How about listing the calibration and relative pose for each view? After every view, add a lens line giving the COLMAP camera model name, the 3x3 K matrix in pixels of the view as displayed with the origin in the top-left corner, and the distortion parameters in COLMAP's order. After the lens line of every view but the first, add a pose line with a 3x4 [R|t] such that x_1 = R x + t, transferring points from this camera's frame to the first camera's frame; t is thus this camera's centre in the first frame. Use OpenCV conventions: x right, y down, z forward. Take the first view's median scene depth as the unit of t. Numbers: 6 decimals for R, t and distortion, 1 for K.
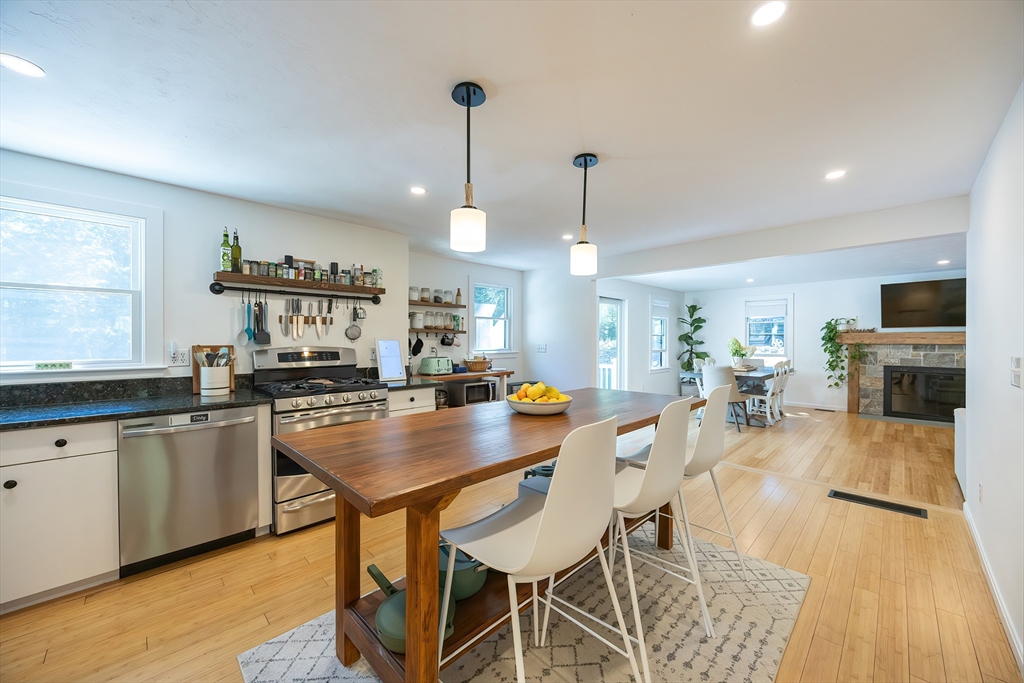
lens RADIAL K [[391.9, 0, 516.3], [0, 391.9, 341.8], [0, 0, 1]] dist [0.000275, -0.000529]
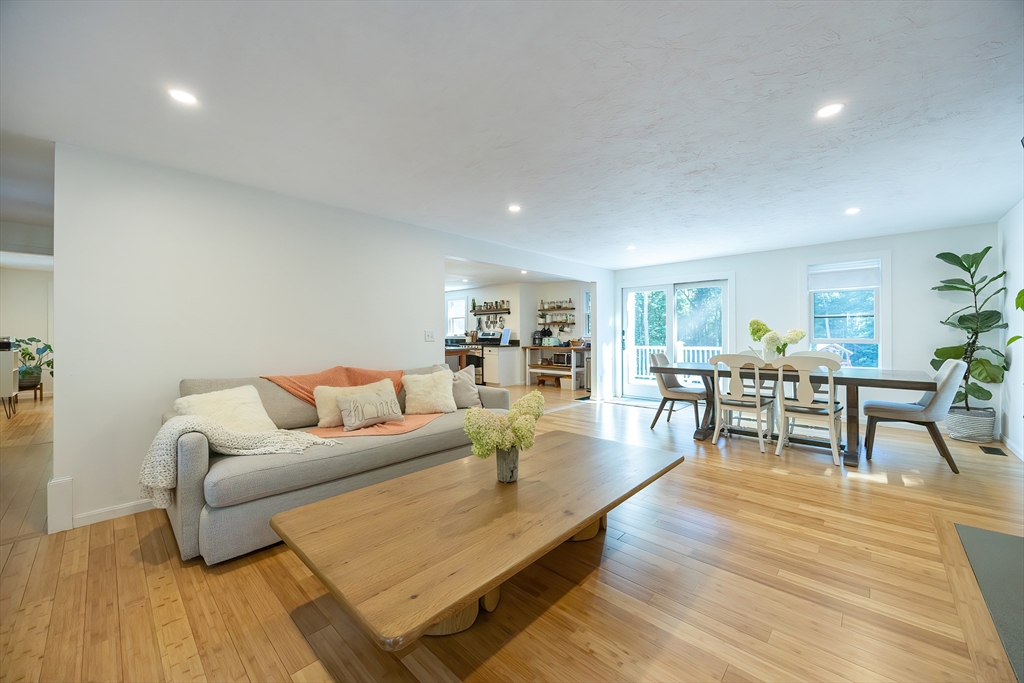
lens RADIAL K [[391.9, 0, 520.5], [0, 391.9, 334.2], [0, 0, 1]] dist [0.000275, -0.000529]
pose [[0.031291, 0.003484, -0.999504, 1.299898], [-0.000980, 0.999994, 0.003455, 0.012691], [0.999510, 0.000872, 0.031294, 0.606562]]
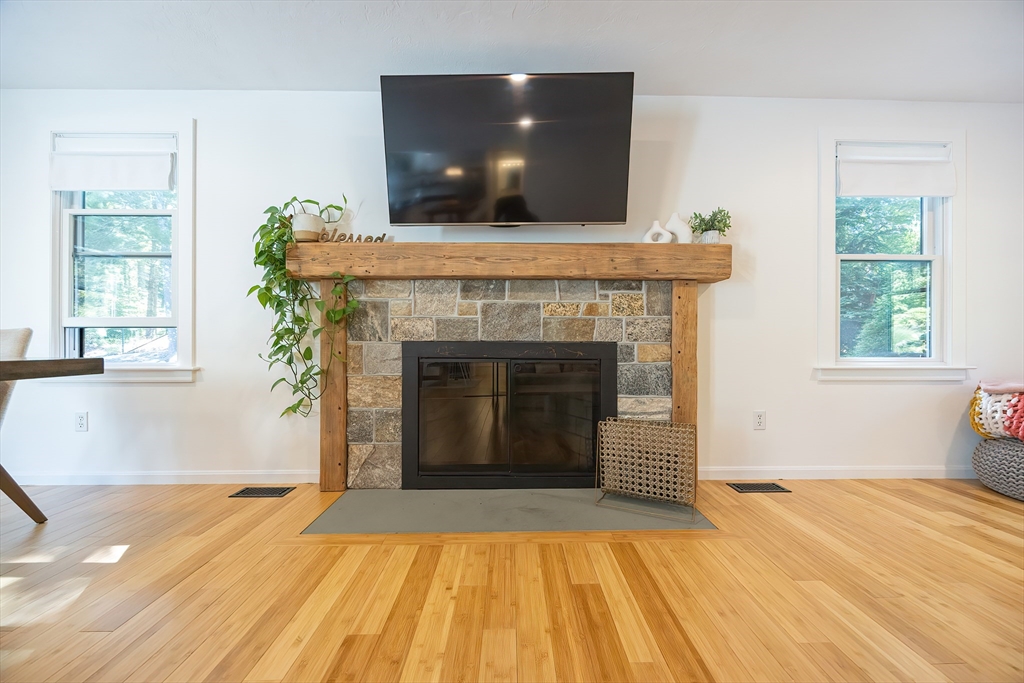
lens RADIAL K [[391.9, 0, 514.1], [0, 391.9, 344.7], [0, 0, 1]] dist [0.000275, -0.000529]
pose [[0.699147, 0.000953, 0.714977, 0.825395], [0.003001, 0.999986, -0.004268, 0.070506], [-0.714971, 0.005130, 0.699135, 0.748630]]
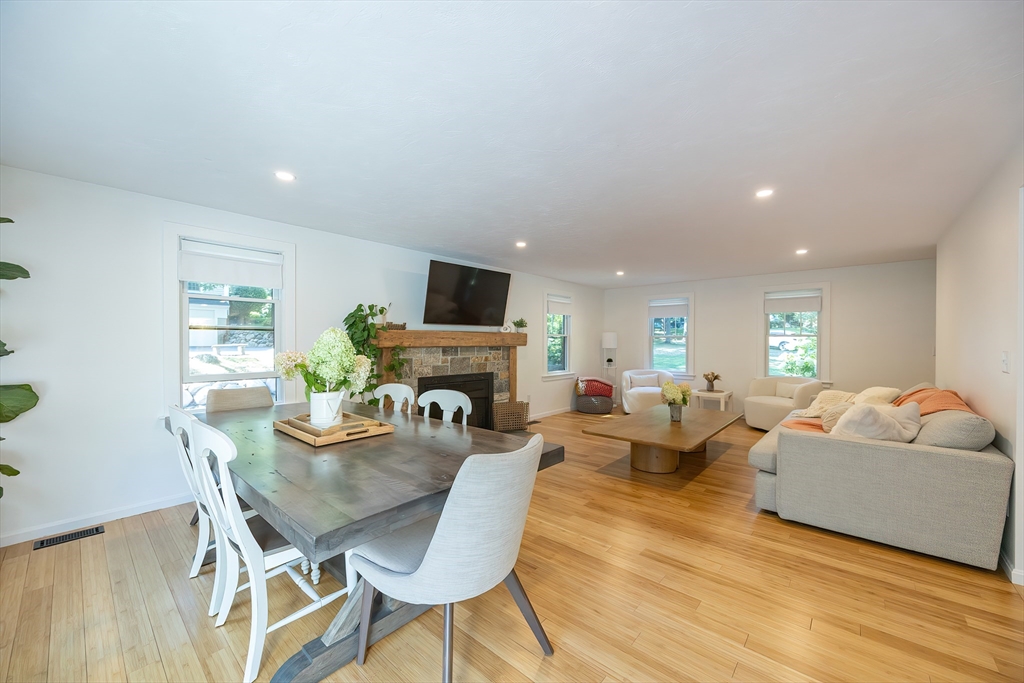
lens RADIAL K [[391.9, 0, 515.0], [0, 391.9, 346.6], [0, 0, 1]] dist [0.000275, -0.000529]
pose [[-0.046787, -0.007648, 0.998876, 0.254909], [0.008911, 0.999928, 0.008073, 0.001327], [-0.998865, 0.009279, -0.046716, 0.932304]]
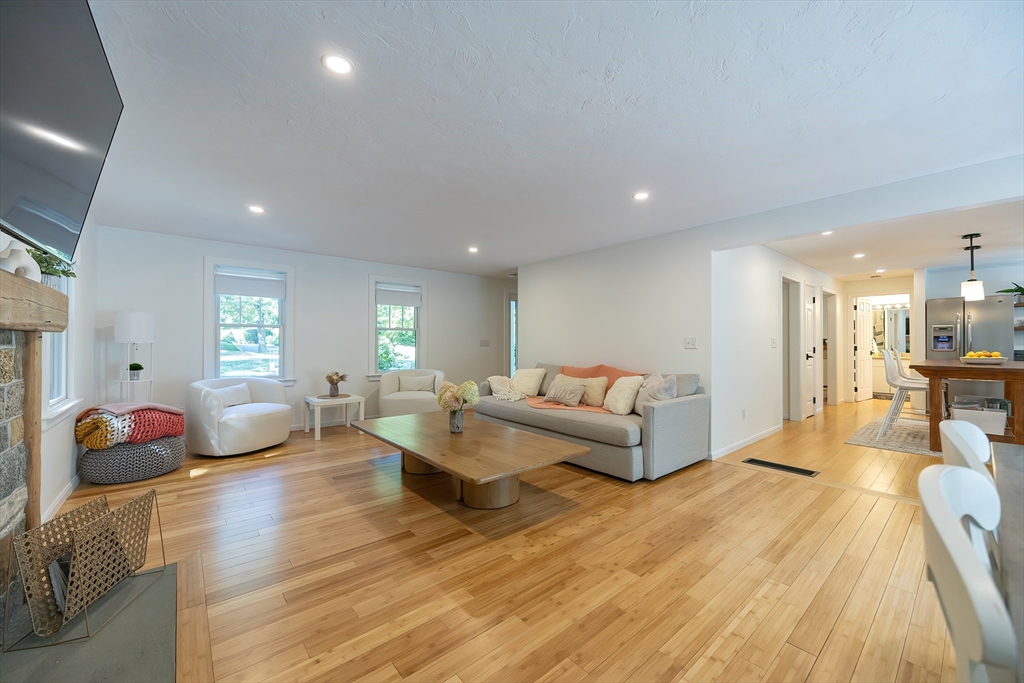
lens RADIAL K [[391.9, 0, 506.6], [0, 391.9, 346.7], [0, 0, 1]] dist [0.000275, -0.000529]
pose [[-0.994723, -0.000697, 0.102591, 0.821543], [0.000965, 0.999869, 0.016147, 0.015515], [-0.102589, 0.016161, -0.994593, 1.147864]]
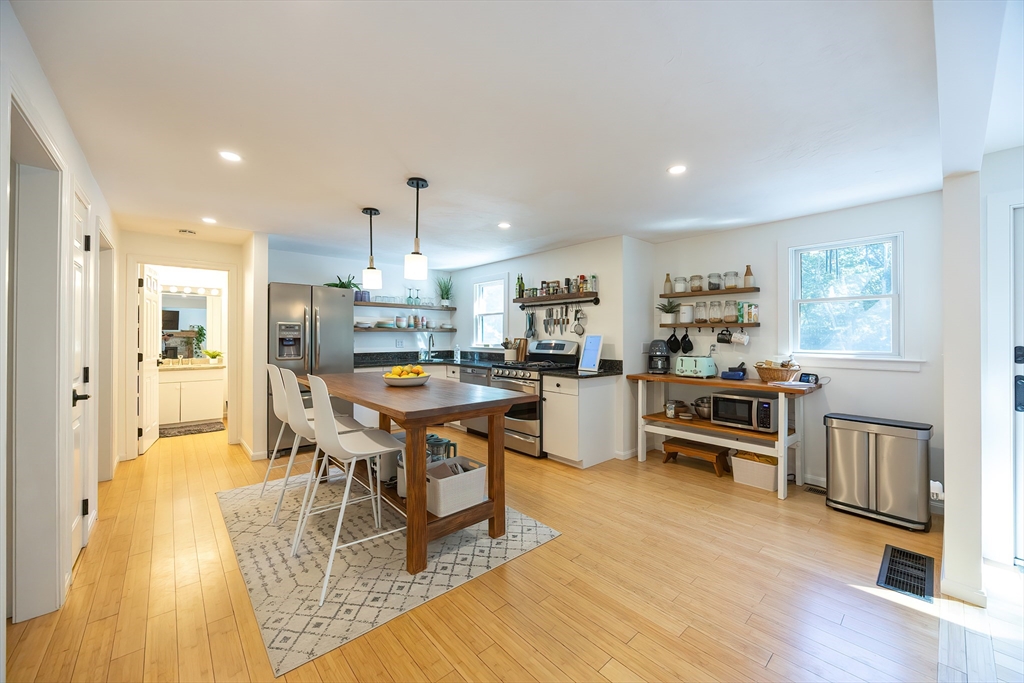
lens RADIAL K [[391.9, 0, 526.5], [0, 391.9, 333.5], [0, 0, 1]] dist [0.000275, -0.000529]
pose [[-0.051958, -0.006623, -0.998627, 0.502442], [-0.008764, 0.999943, -0.006176, -0.000650], [0.998611, 0.008432, -0.052013, 0.520188]]
